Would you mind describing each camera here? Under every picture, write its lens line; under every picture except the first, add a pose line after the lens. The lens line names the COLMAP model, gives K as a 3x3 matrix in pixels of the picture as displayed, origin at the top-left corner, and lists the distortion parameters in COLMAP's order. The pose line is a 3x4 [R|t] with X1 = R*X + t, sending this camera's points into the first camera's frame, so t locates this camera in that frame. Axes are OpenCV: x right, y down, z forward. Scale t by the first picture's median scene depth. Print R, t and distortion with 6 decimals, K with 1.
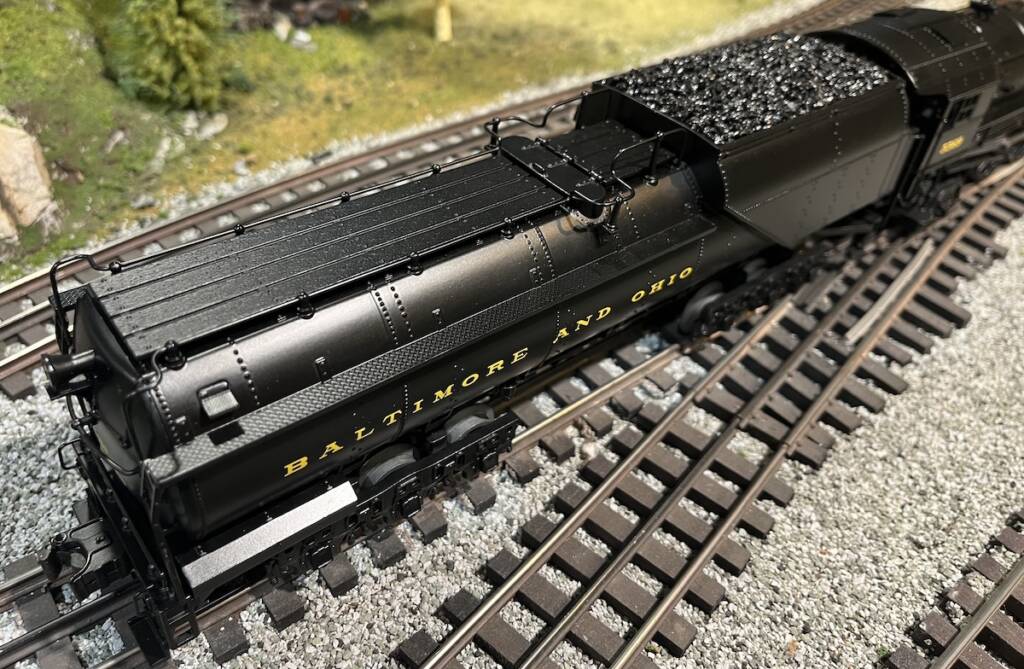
lens RADIAL K [[777.4, 0, 466.3], [0, 777.4, 318.5], [0, 0, 1]] dist [0.007582, -0.002197]
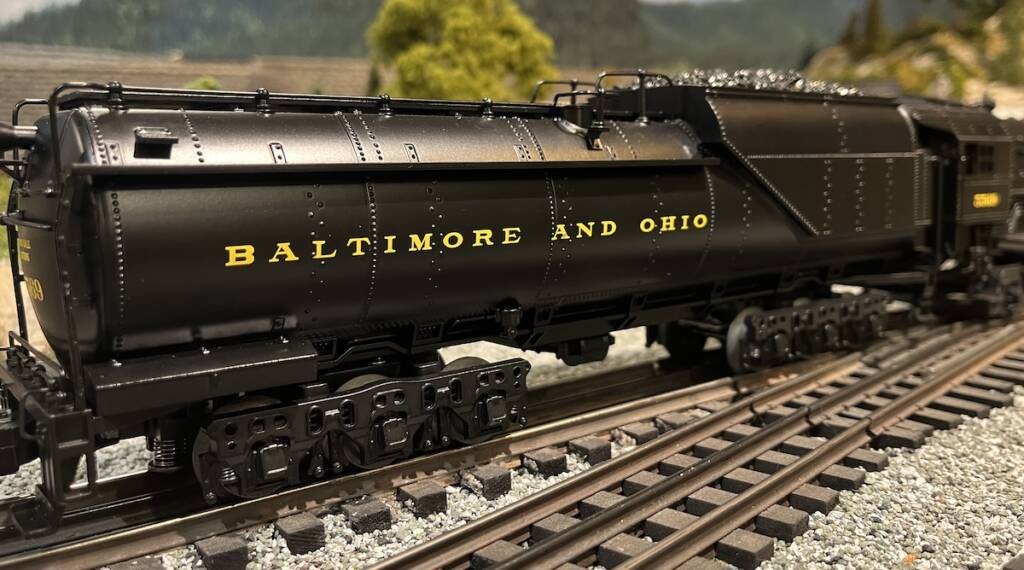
lens RADIAL K [[856.4, 0, 513.1], [0, 856.4, 285.0], [0, 0, 1]] dist [0.001291, 0.003241]
pose [[0.997265, -0.071111, -0.020123, 0.081443], [0.051253, 0.861652, -0.504905, 0.562888], [0.053243, 0.502493, 0.862941, 0.159017]]
